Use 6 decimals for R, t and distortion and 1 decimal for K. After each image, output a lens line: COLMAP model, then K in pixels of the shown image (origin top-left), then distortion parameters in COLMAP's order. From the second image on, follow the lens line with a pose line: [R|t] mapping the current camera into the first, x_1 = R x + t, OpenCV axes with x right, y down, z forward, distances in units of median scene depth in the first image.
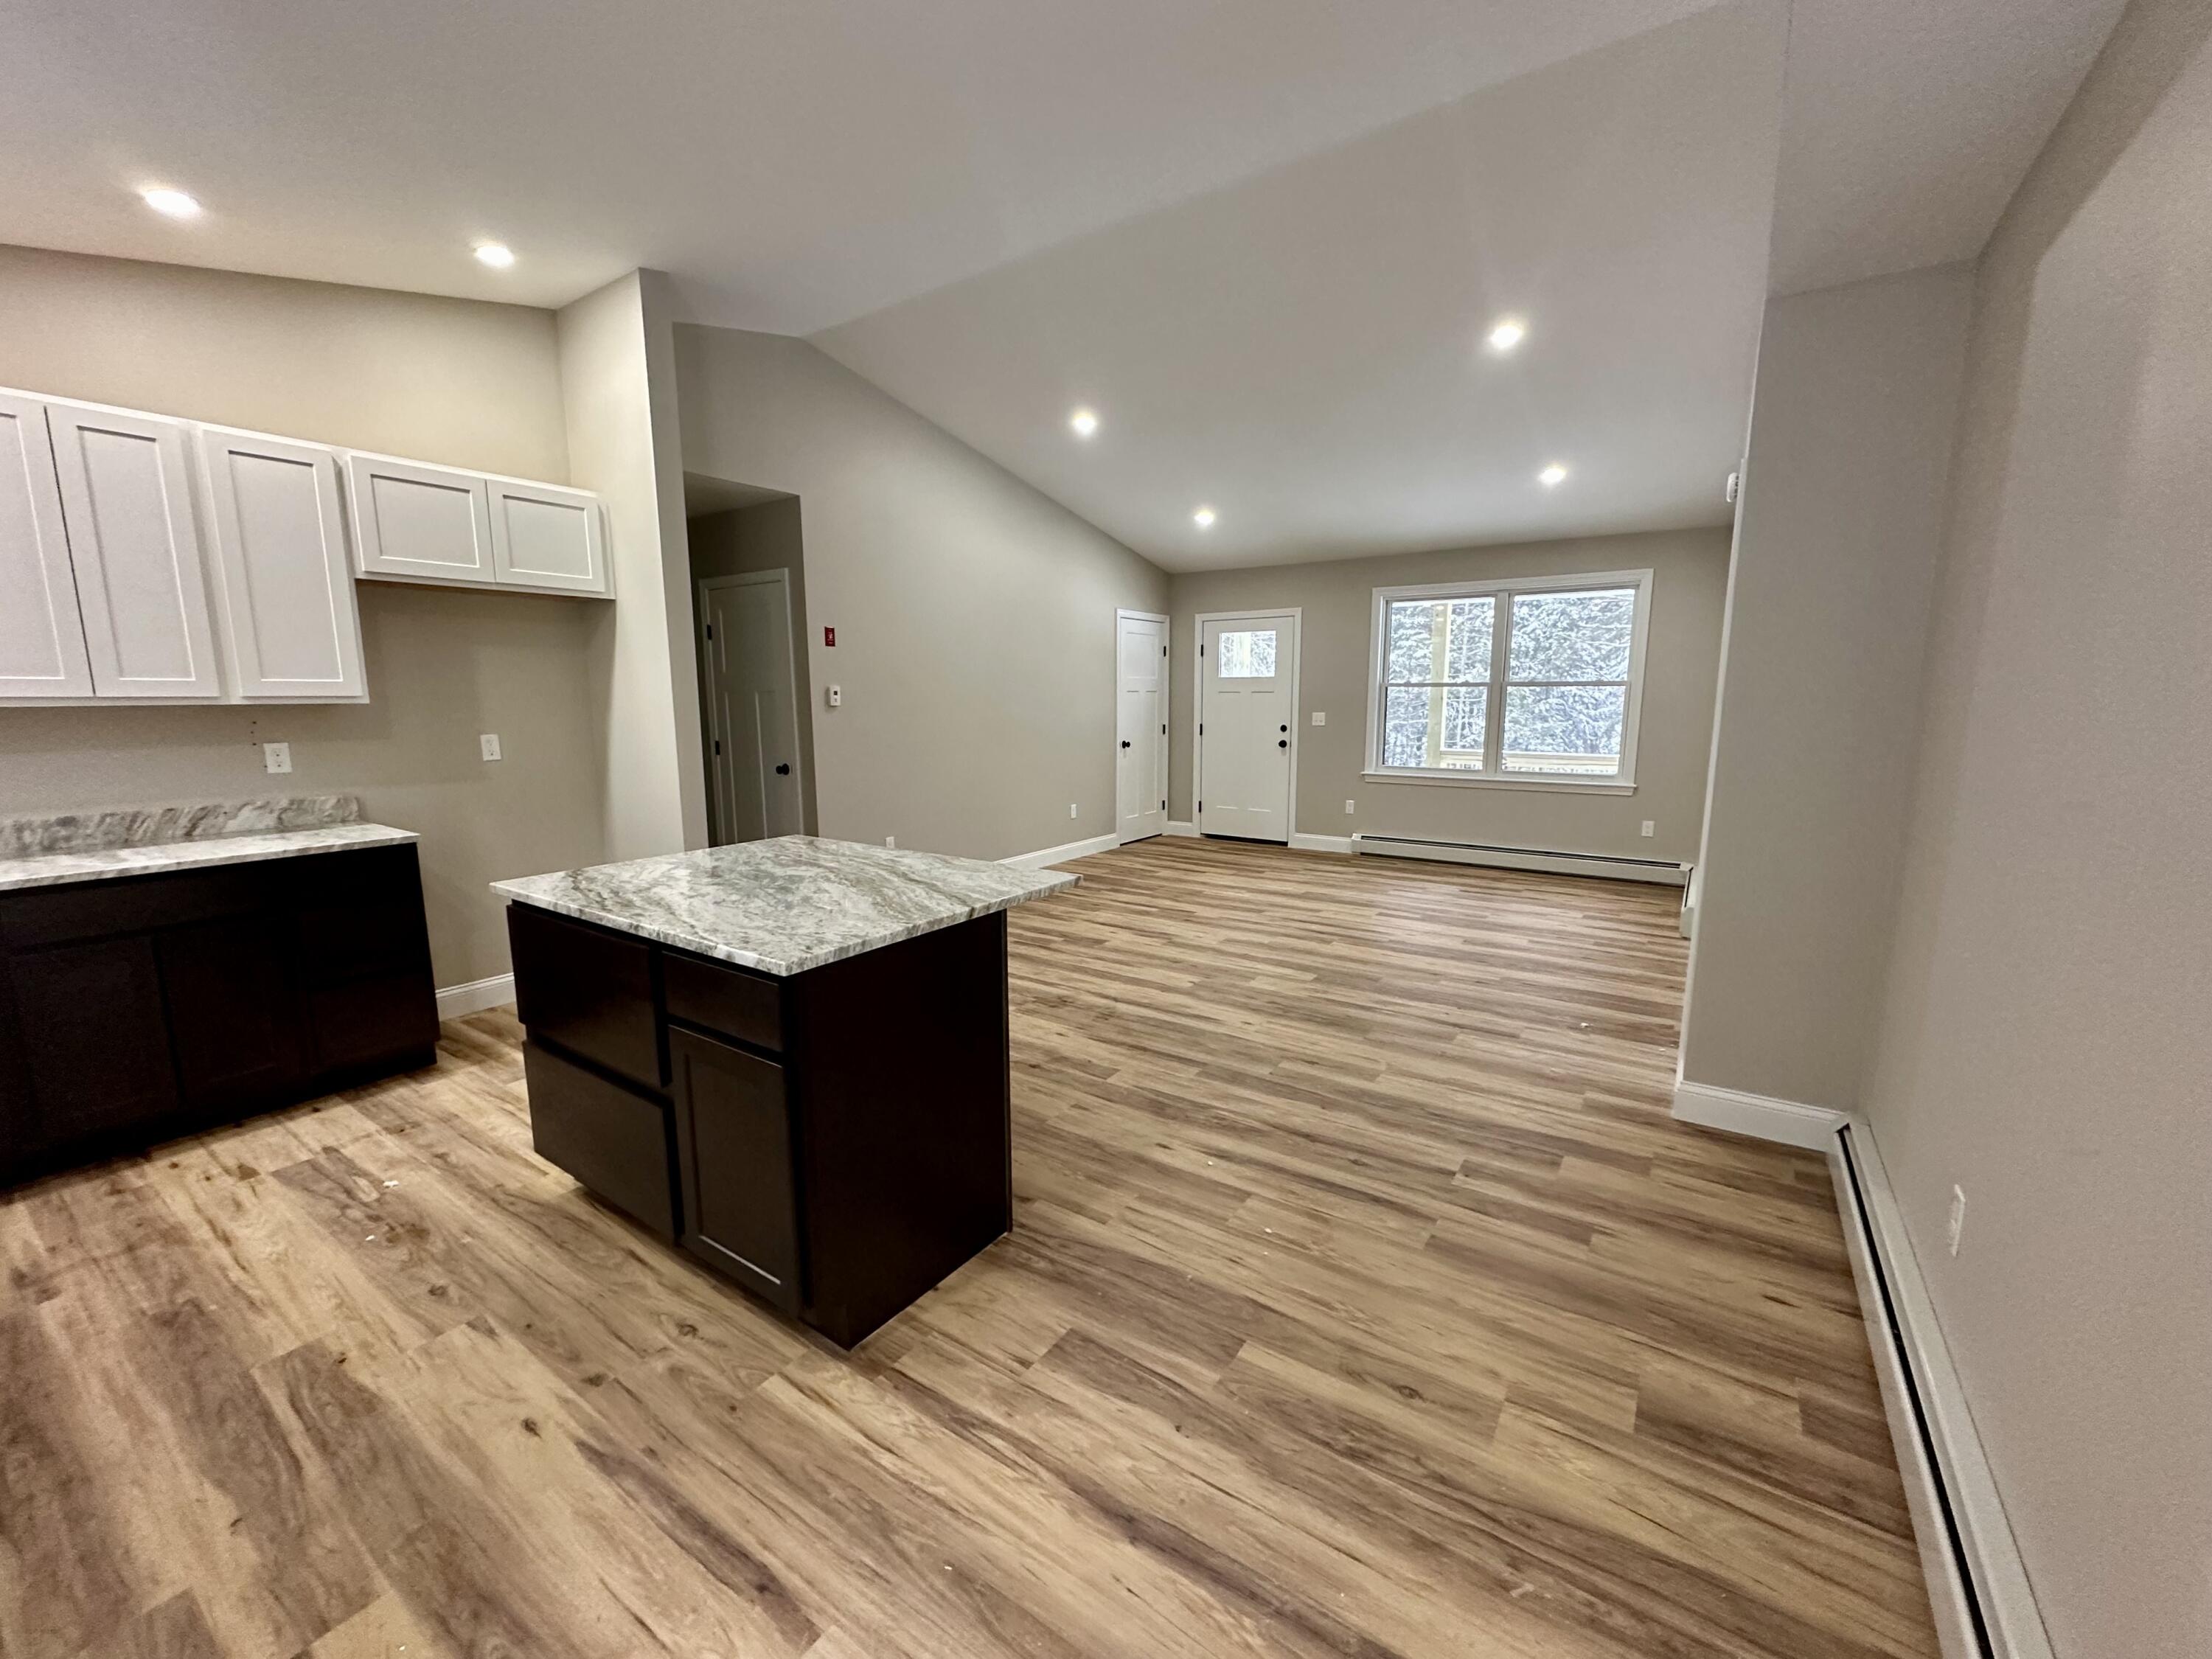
lens RADIAL K [[880.7, 0, 1106.7], [0, 880.7, 831.6], [0, 0, 1]] dist [-0.001370, 0.000118]
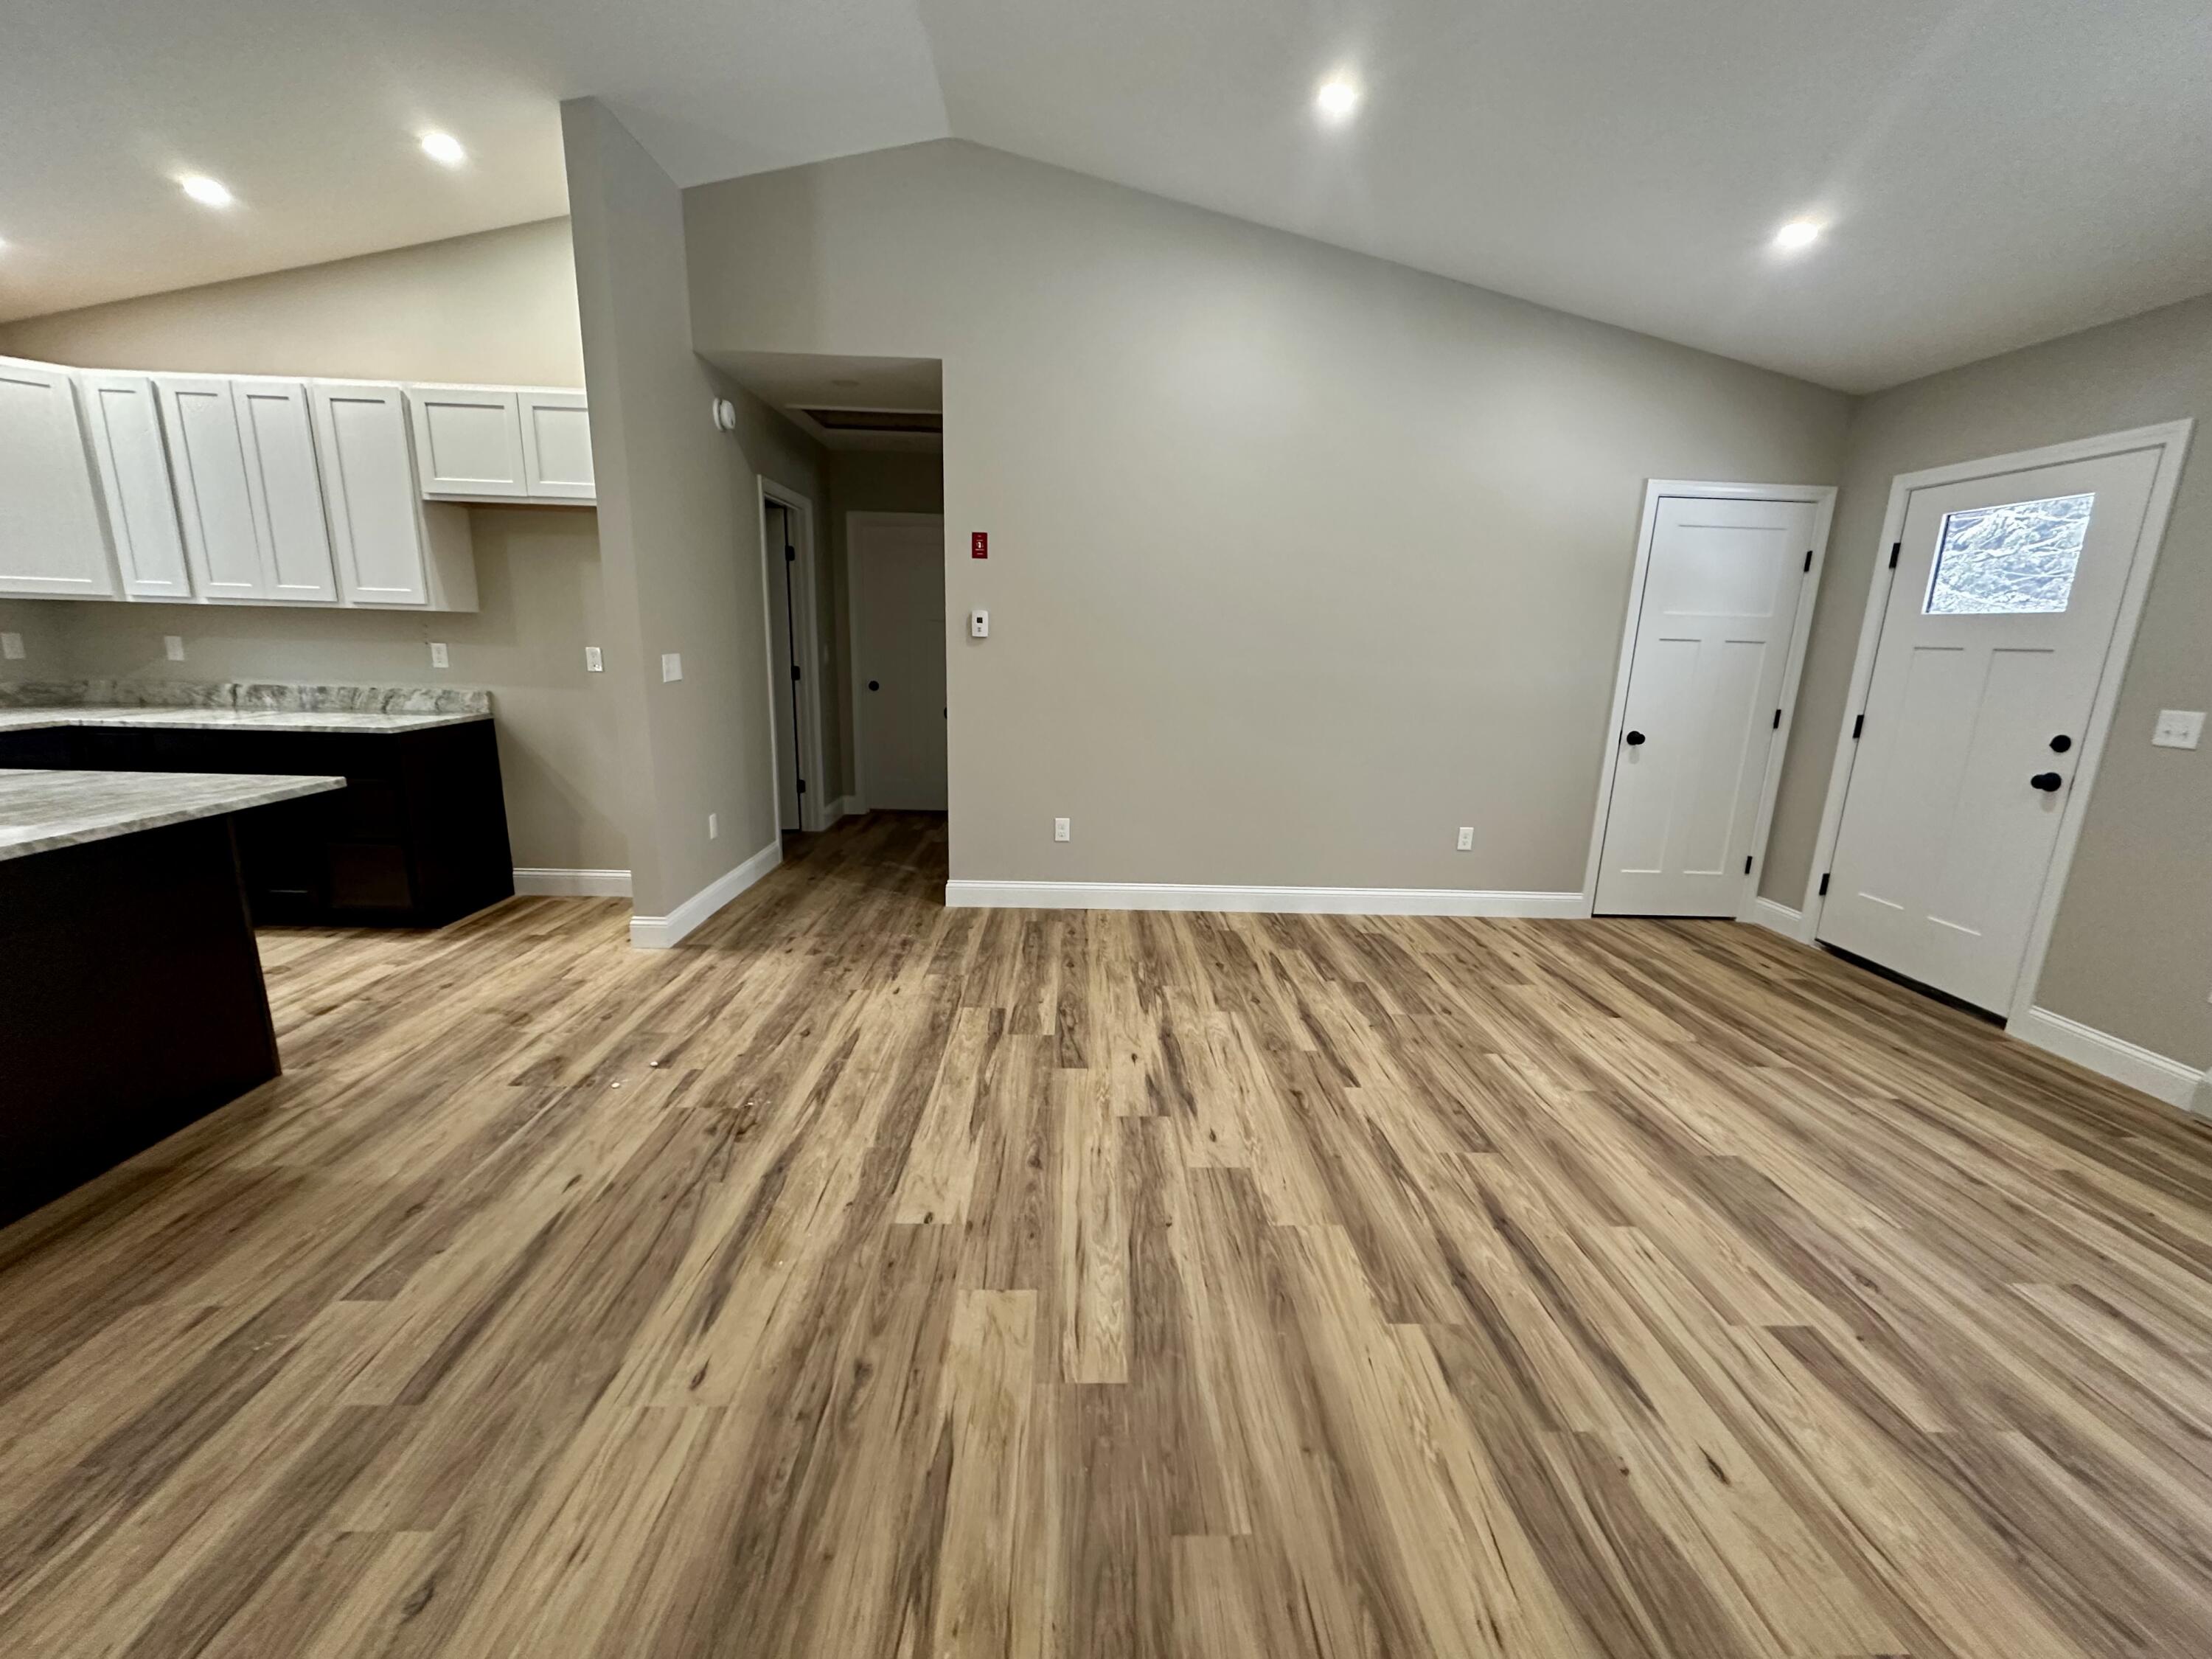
lens RADIAL K [[880.7, 0, 1107.7], [0, 880.7, 830.9], [0, 0, 1]] dist [-0.001370, 0.000118]
pose [[0.587932, 0.198082, -0.784283, 0.667687], [-0.157059, 0.979057, 0.129537, -0.156658], [0.793516, 0.047019, 0.606730, 1.049427]]
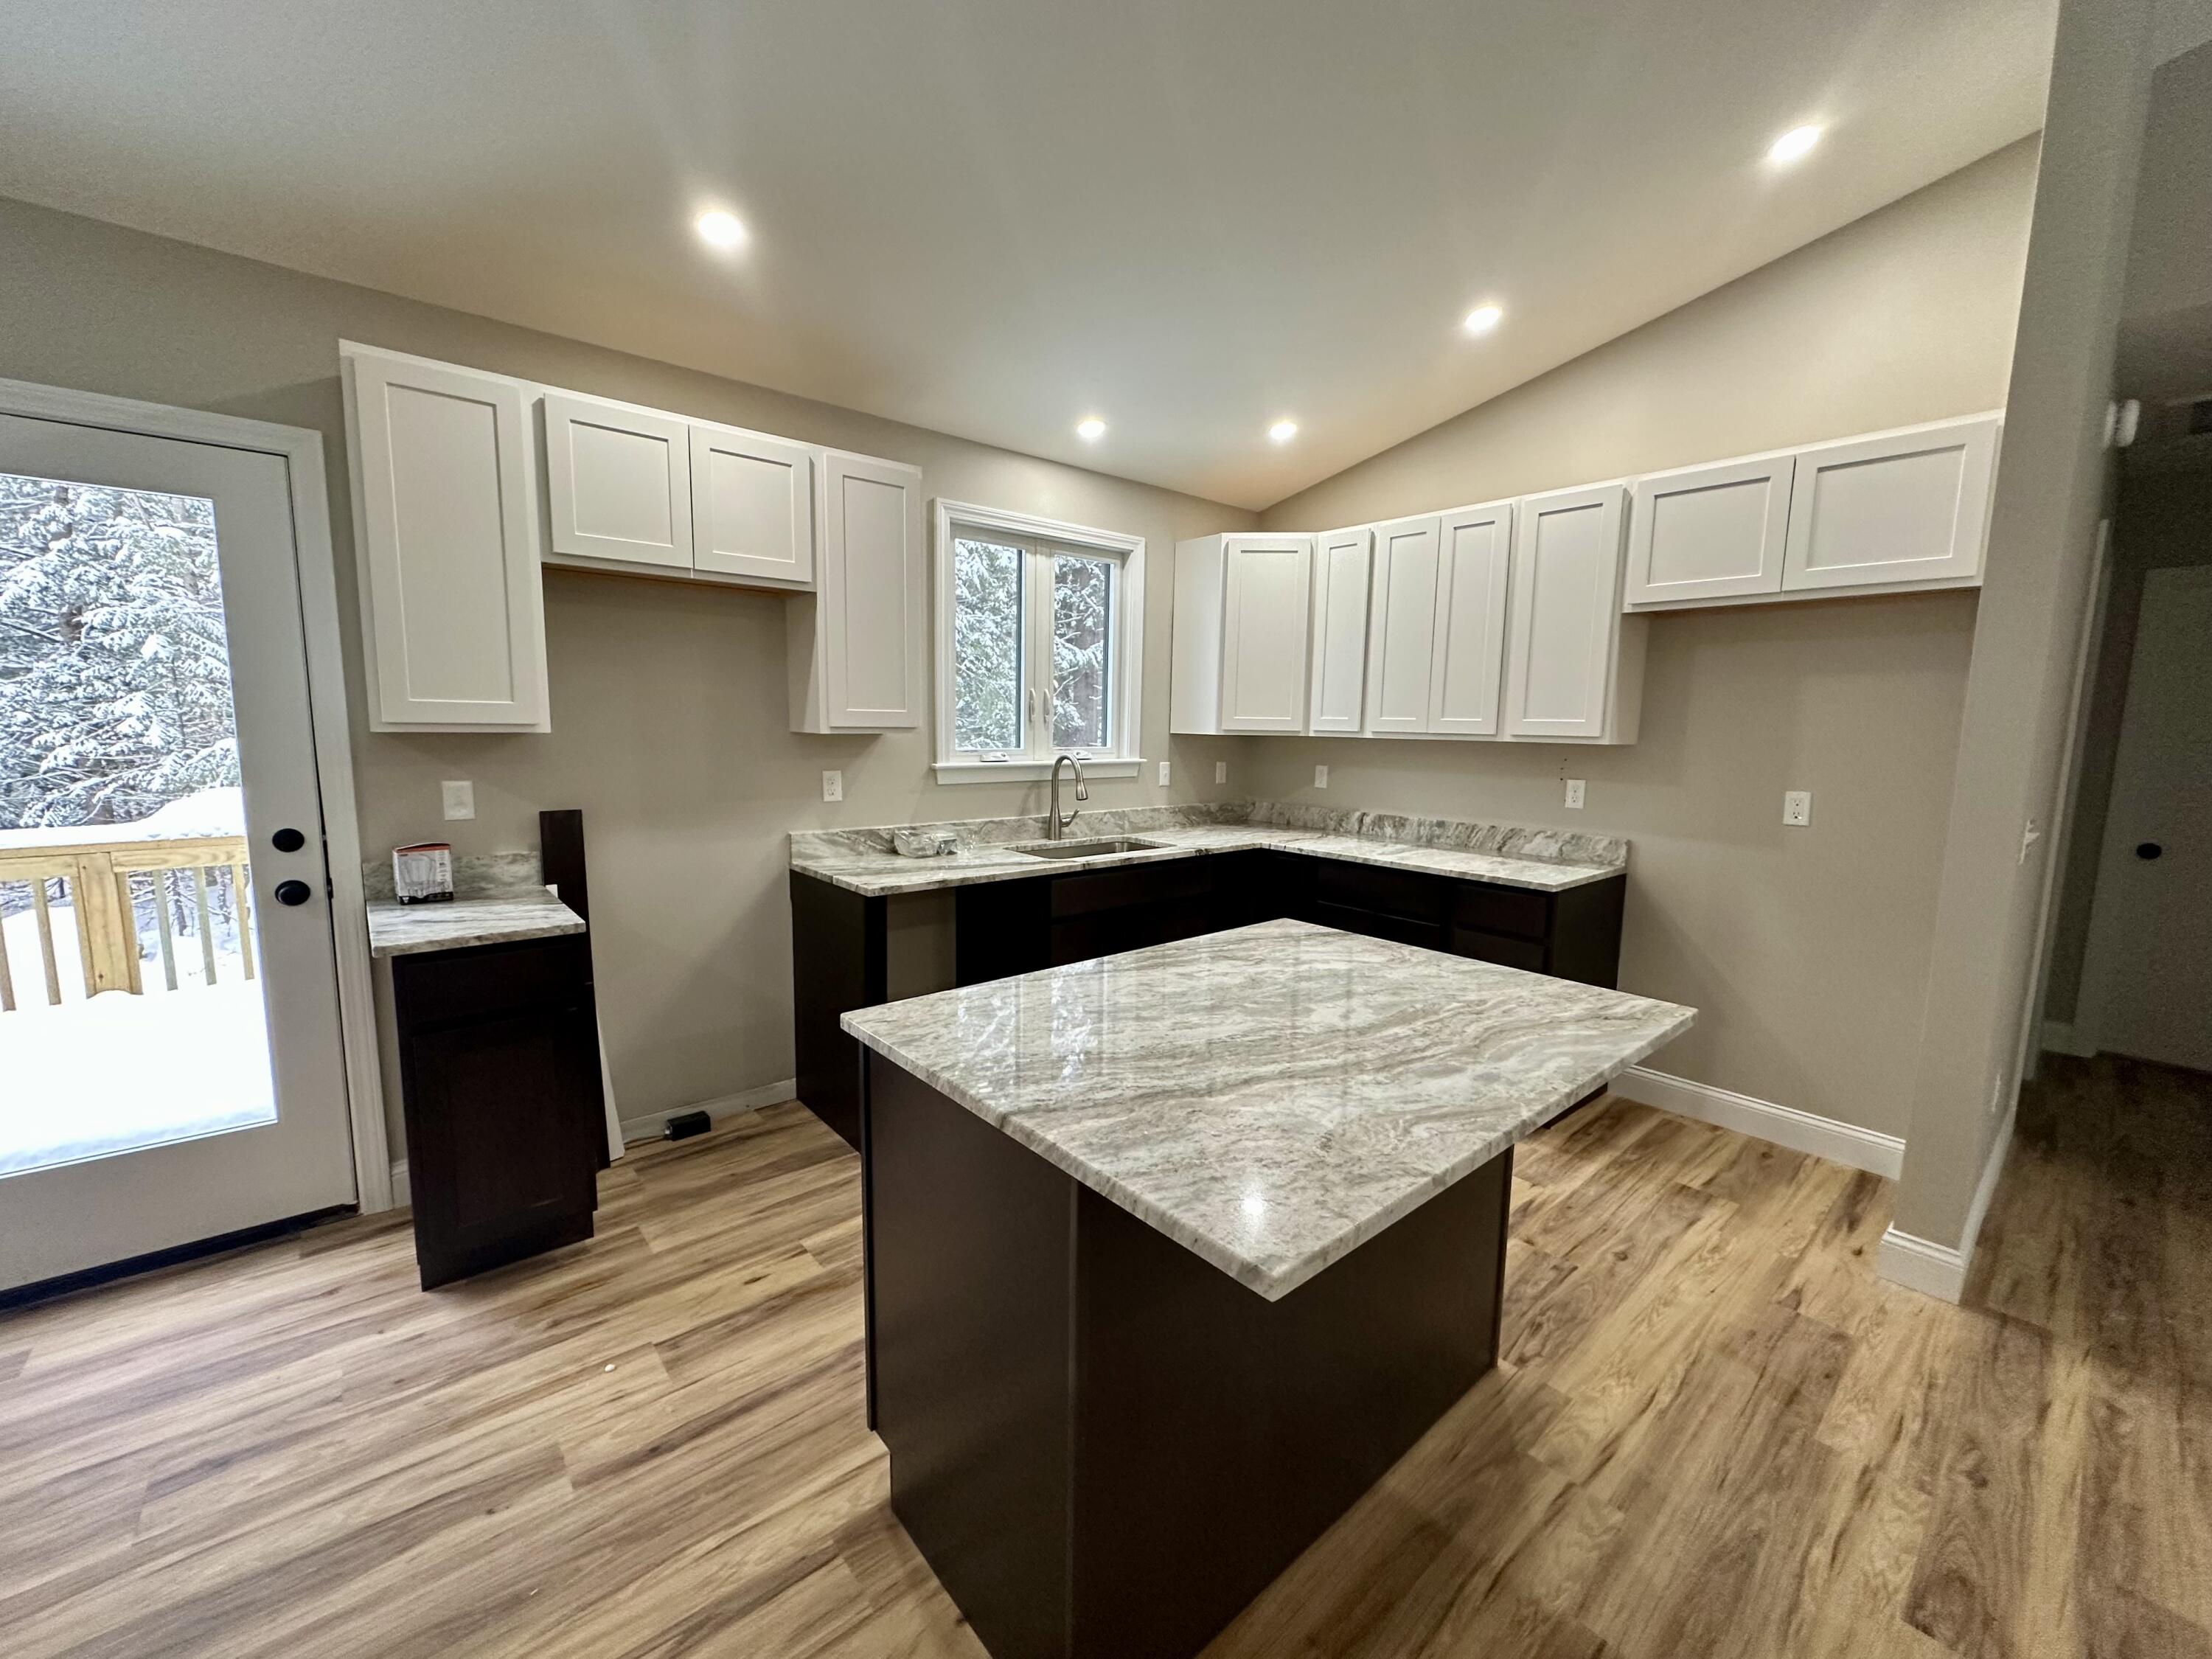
lens RADIAL K [[880.7, 0, 1105.5], [0, 880.7, 830.7], [0, 0, 1]] dist [-0.001370, 0.000118]
pose [[-0.261375, 0.117741, -0.958029, 0.228262], [-0.165323, 0.972405, 0.164612, -0.126410], [0.950974, 0.201409, -0.234697, 0.752845]]
